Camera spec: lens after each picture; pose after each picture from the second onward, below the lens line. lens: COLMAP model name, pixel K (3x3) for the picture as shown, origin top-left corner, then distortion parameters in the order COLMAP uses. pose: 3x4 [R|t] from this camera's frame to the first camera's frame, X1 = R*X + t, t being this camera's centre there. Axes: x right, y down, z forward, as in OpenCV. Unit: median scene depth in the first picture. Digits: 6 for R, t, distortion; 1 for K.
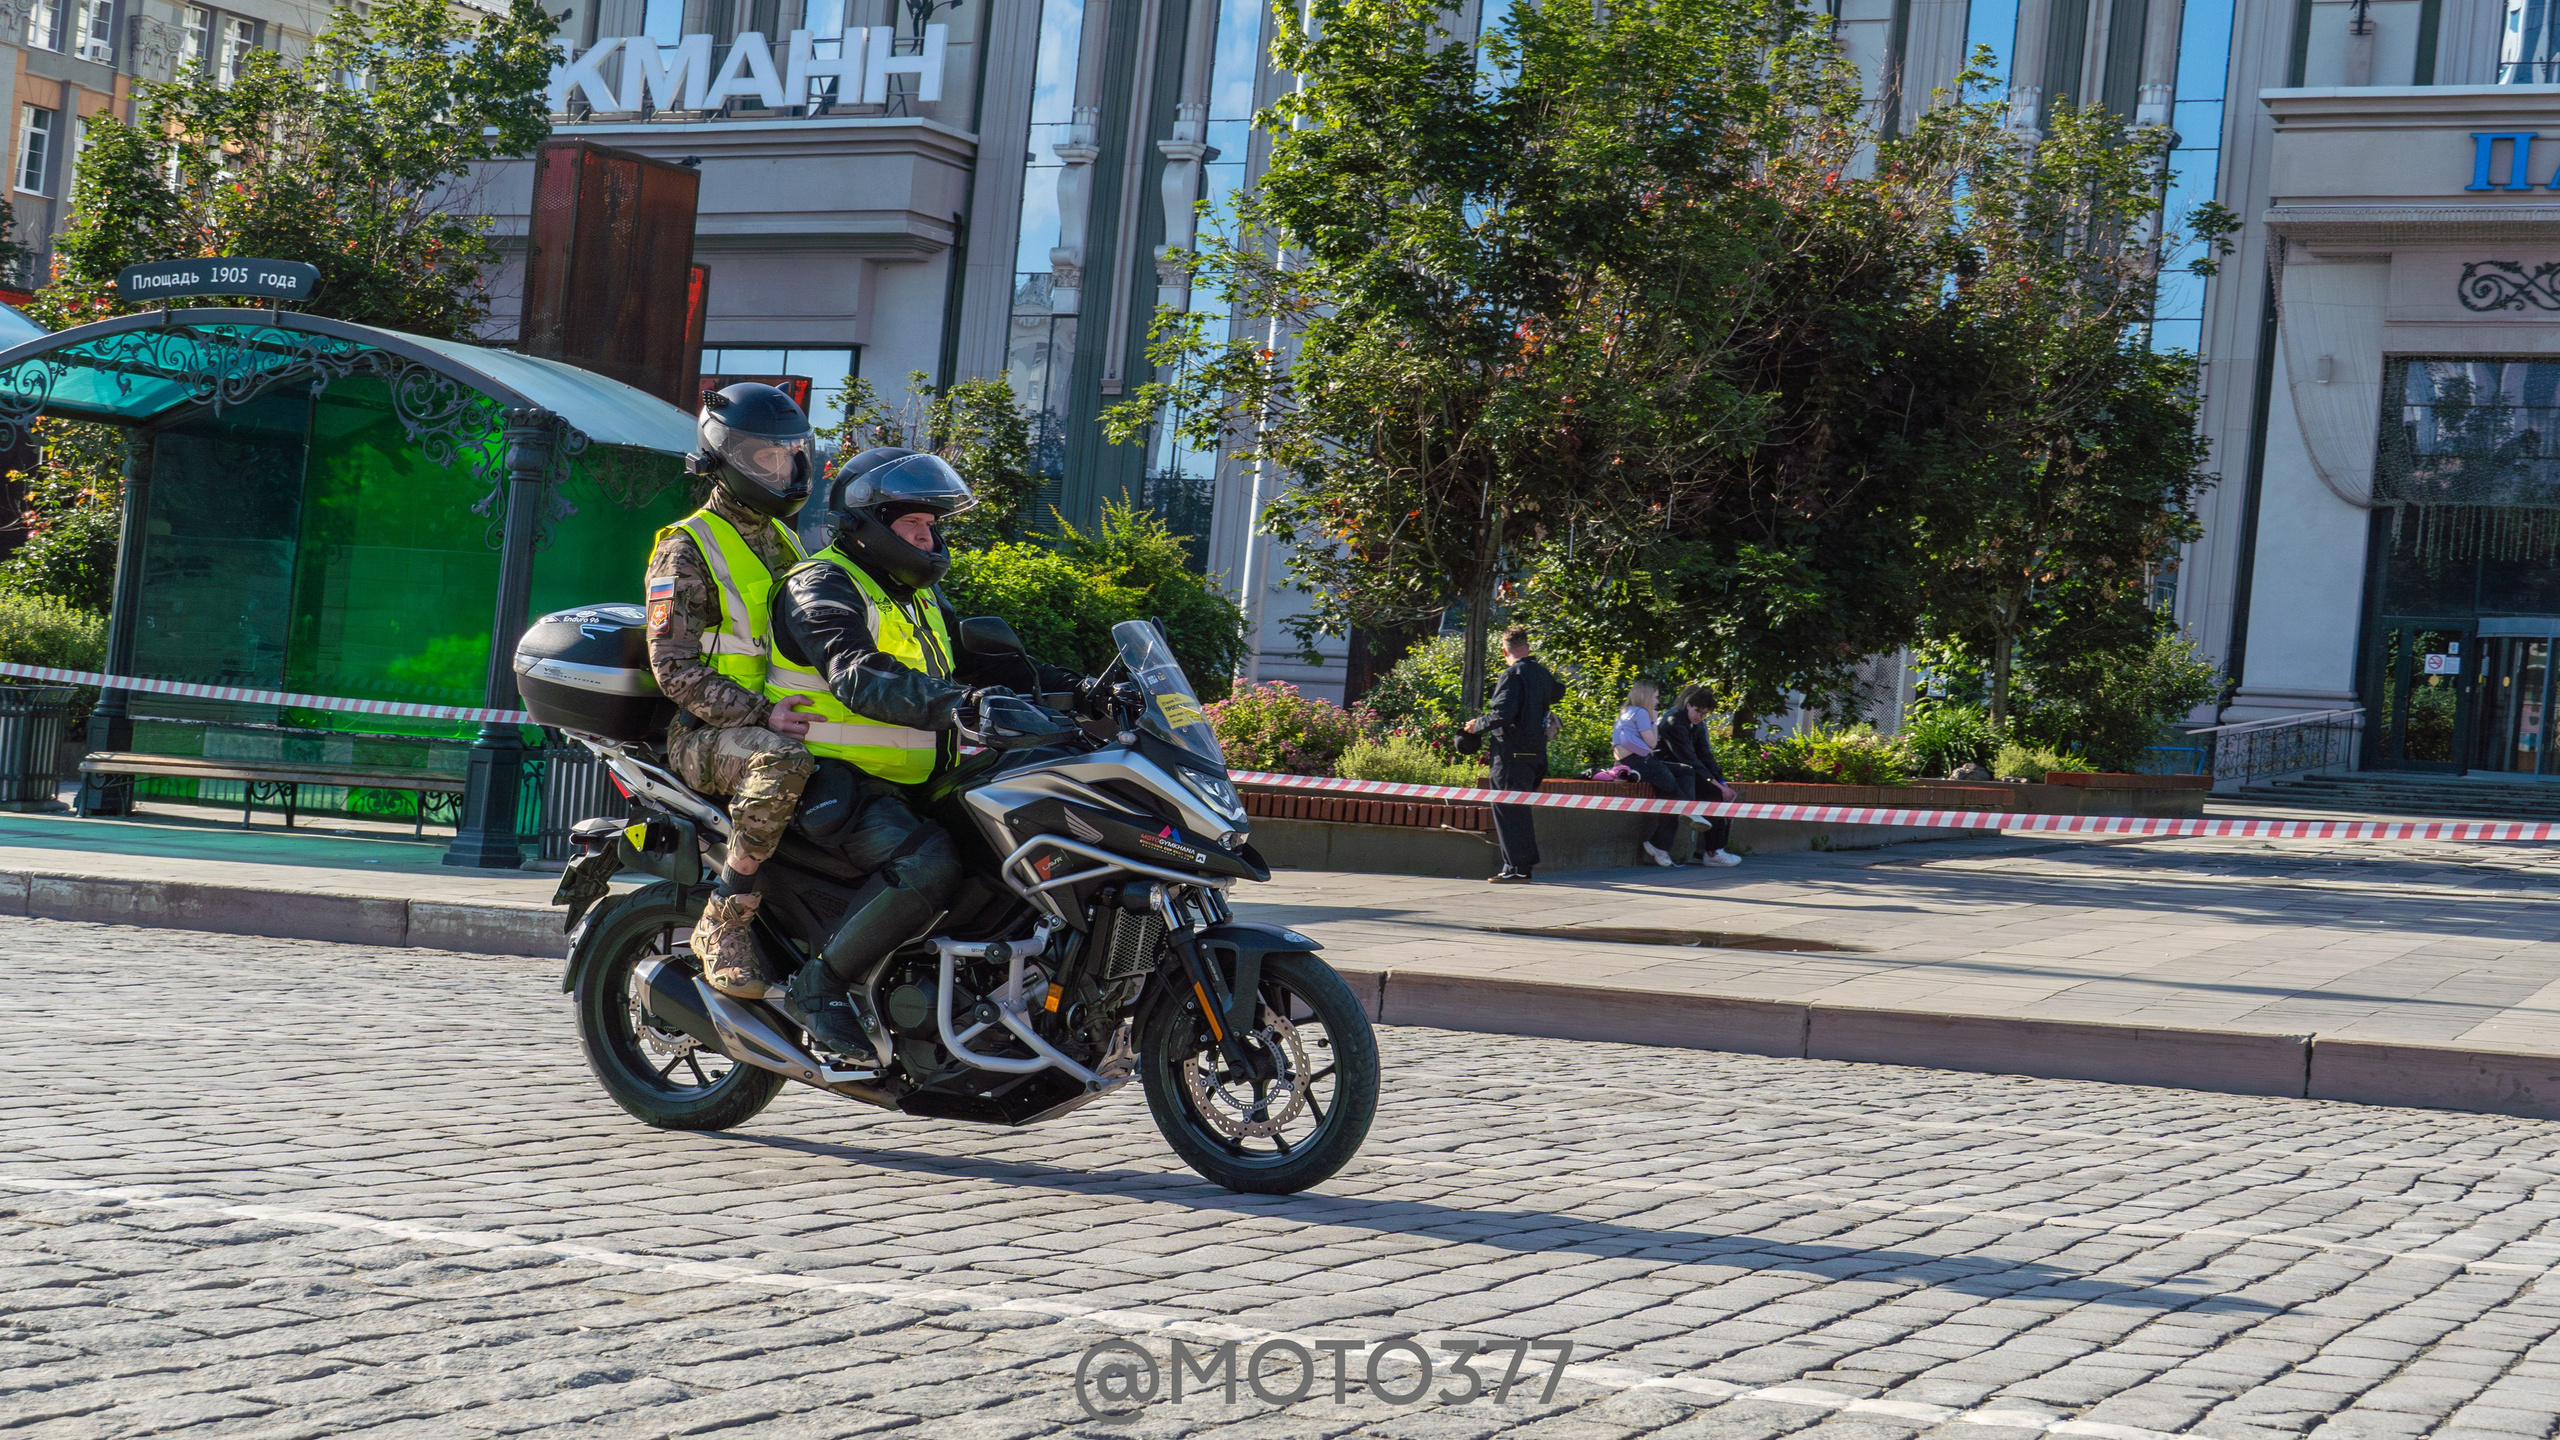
lens RADIAL K [[3714.1, 0, 1281.2], [0, 3714.1, 748.5], [0, 0, 1]] dist [-0.038410, -0.015829]
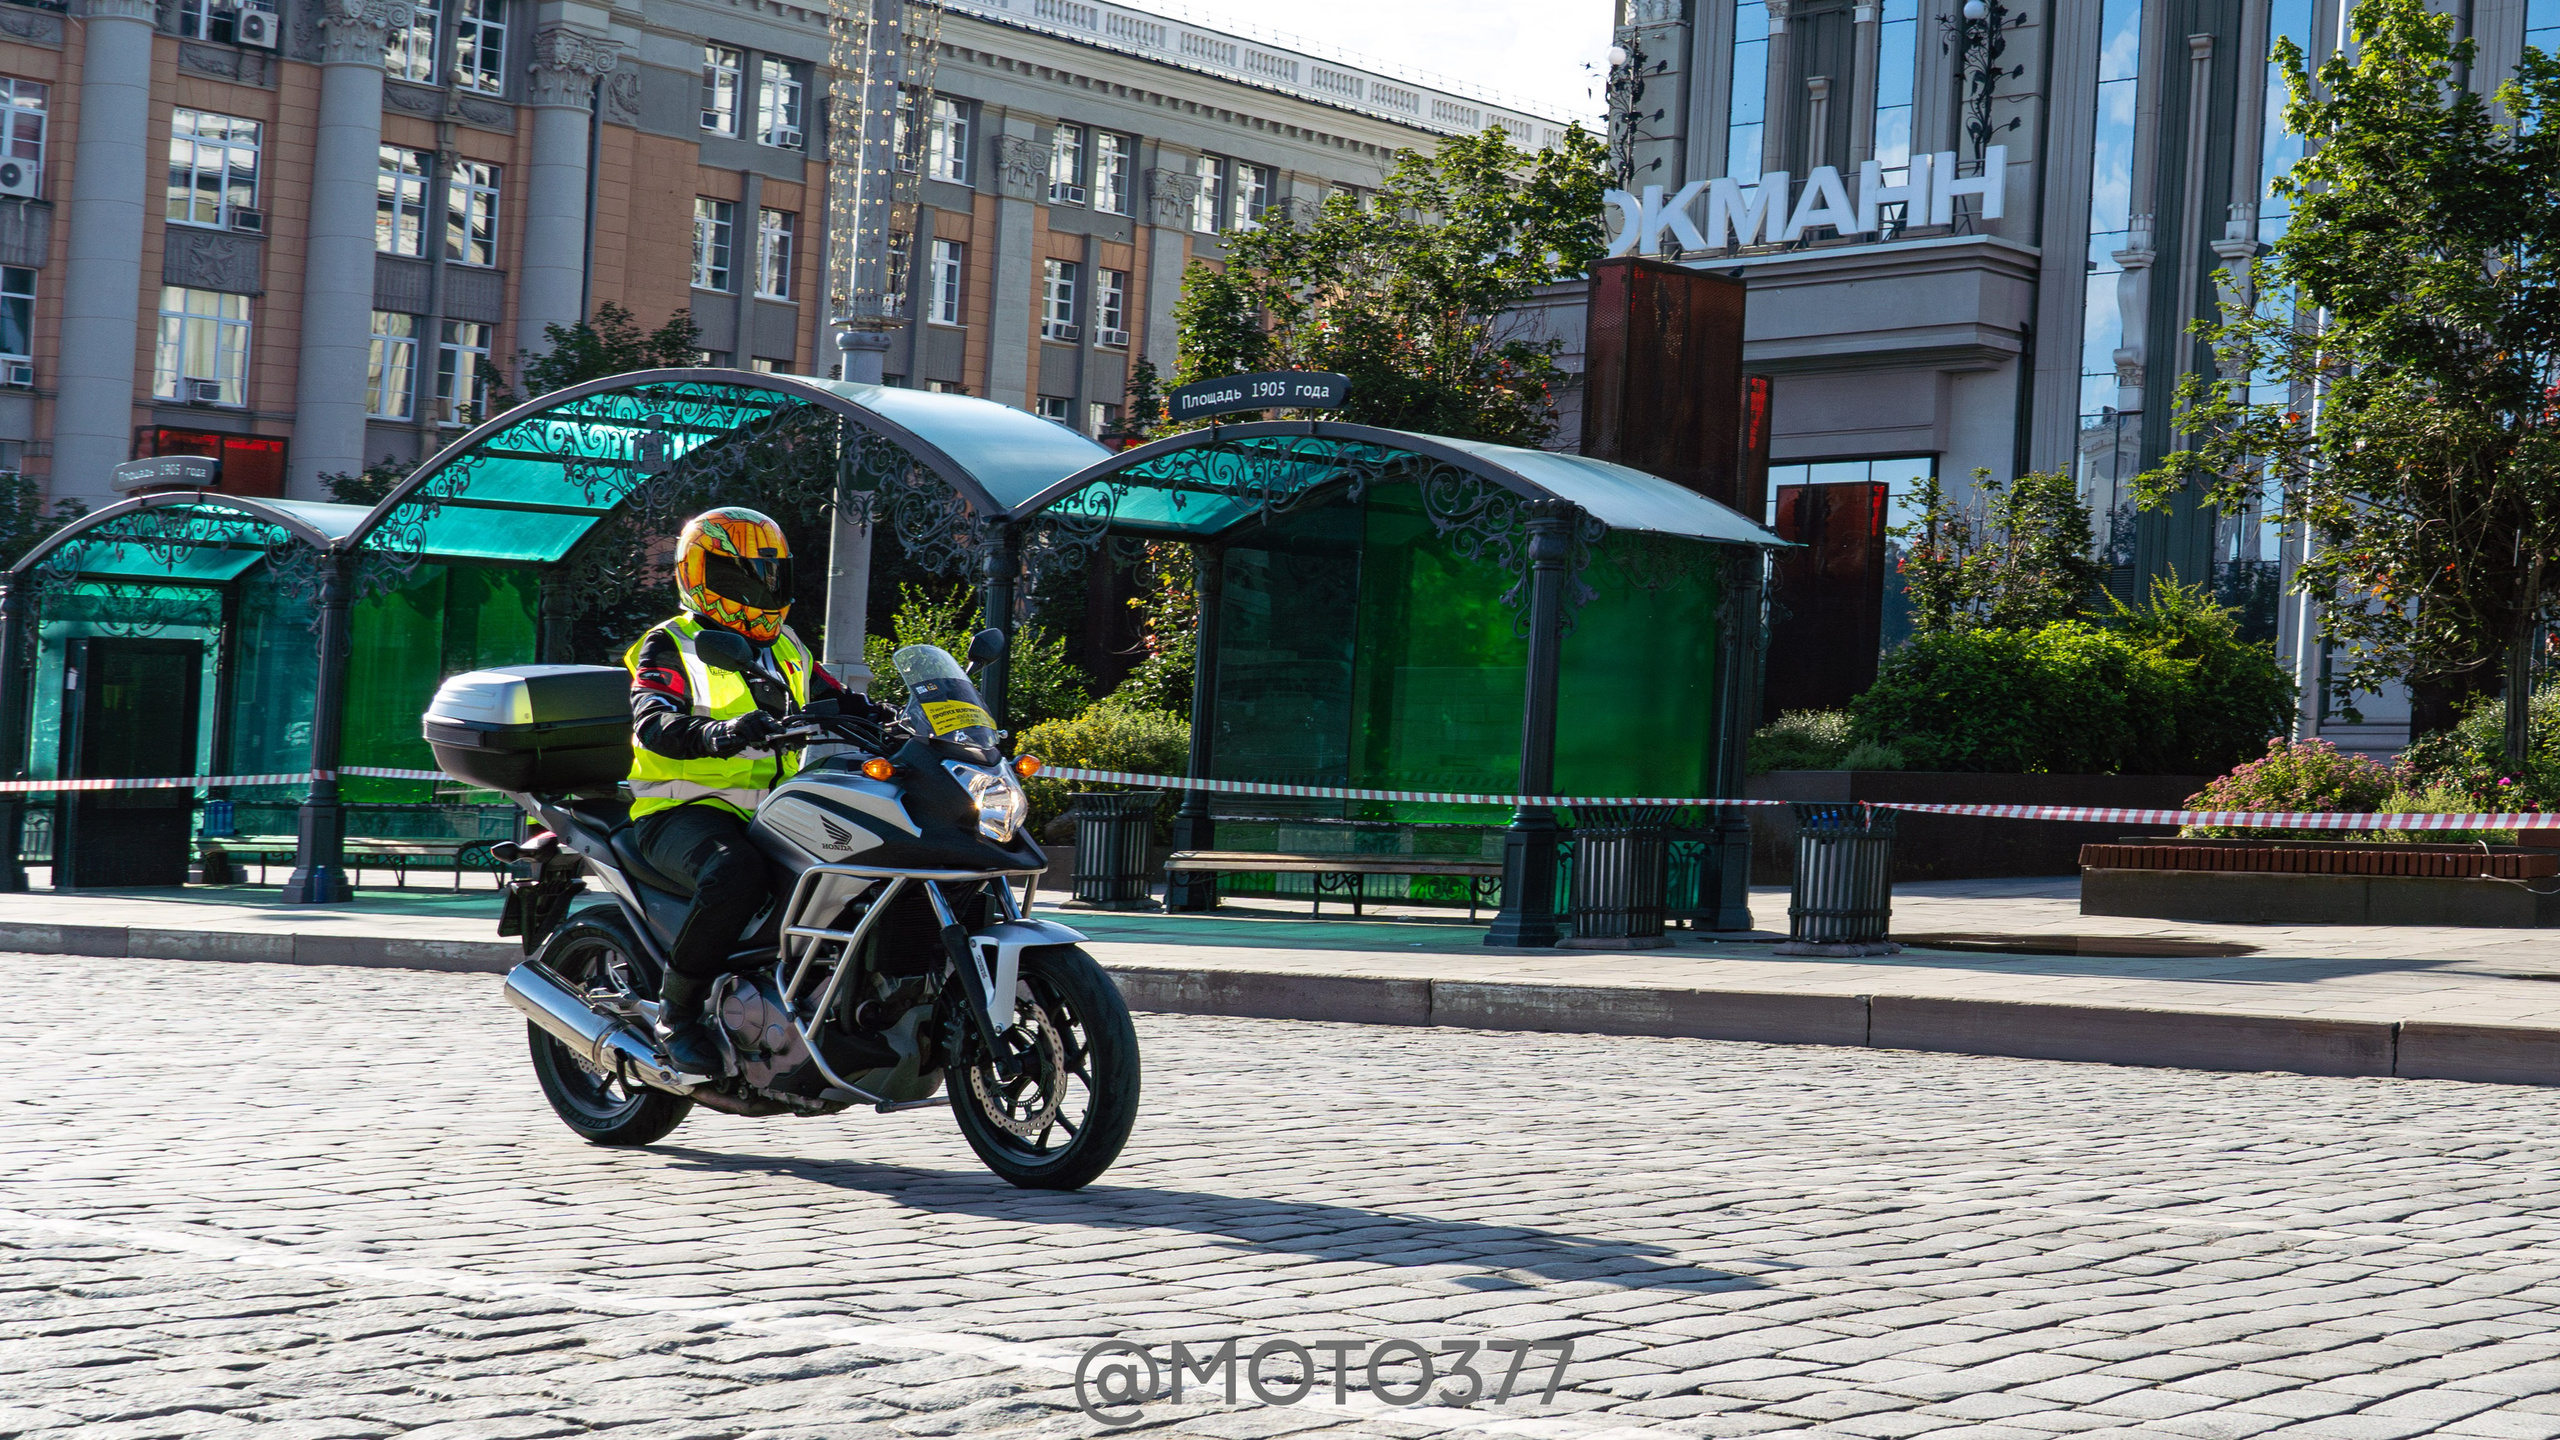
lens RADIAL K [[4407.5, 0, 1277.8], [0, 4407.5, 651.6], [0, 0, 1]] dist [-0.003618, 0.179308]
pose [[0.982321, -0.043187, -0.182152, -0.059592], [0.038576, 0.998841, -0.028787, -0.018474], [0.183184, 0.021251, 0.982849, -0.231970]]
